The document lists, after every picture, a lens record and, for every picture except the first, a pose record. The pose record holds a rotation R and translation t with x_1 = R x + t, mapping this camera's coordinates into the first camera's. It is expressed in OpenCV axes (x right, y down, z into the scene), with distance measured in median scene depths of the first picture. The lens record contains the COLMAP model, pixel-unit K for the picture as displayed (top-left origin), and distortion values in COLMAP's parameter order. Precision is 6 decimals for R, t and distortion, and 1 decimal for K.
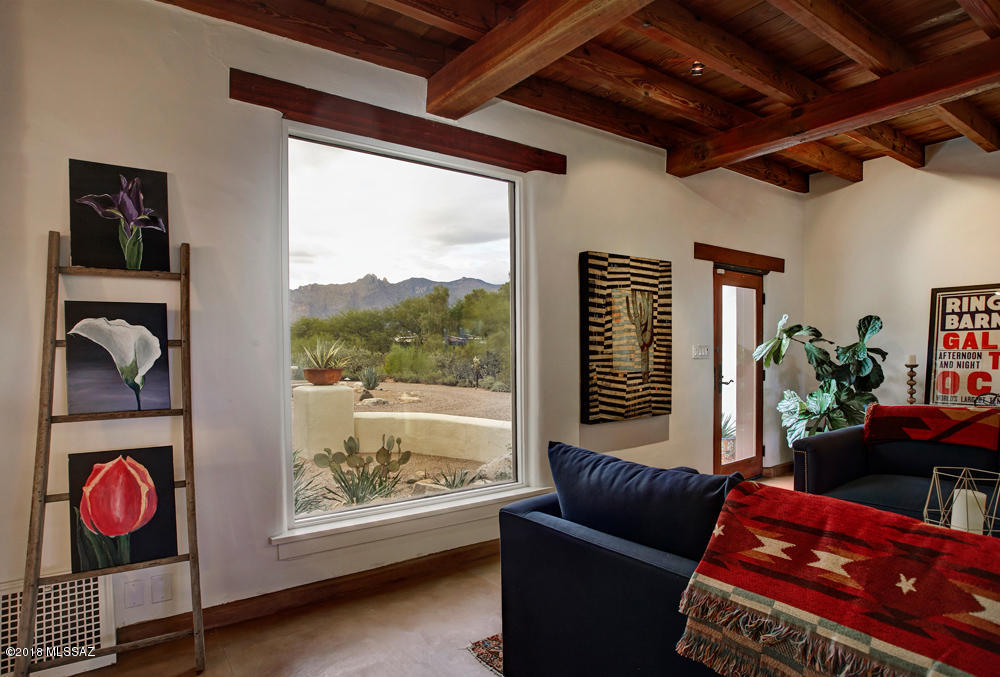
lens RADIAL K [[561.6, 0, 500.7], [0, 561.6, 346.3], [0, 0, 1]] dist [0.004956, 0.001518]
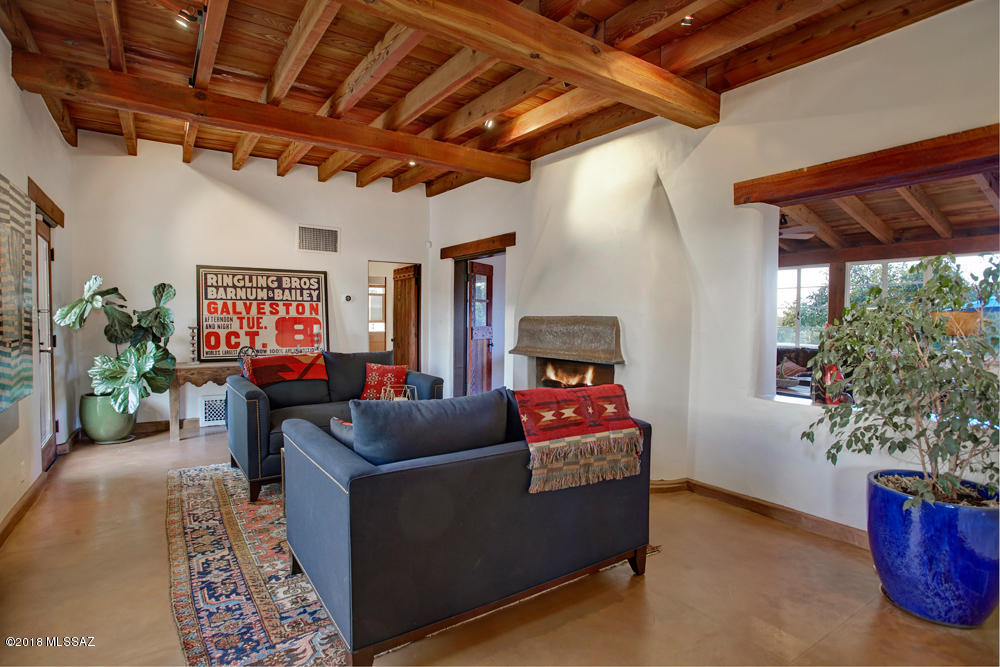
lens RADIAL K [[532.1, 0, 499.4], [0, 532.1, 323.4], [0, 0, 1]] dist [-0.025713, 0.003077]
pose [[0.041402, -0.006387, 0.999122, -0.375635], [-0.012570, 0.999897, 0.006913, 0.009316], [-0.999063, -0.012845, 0.041318, 0.310642]]
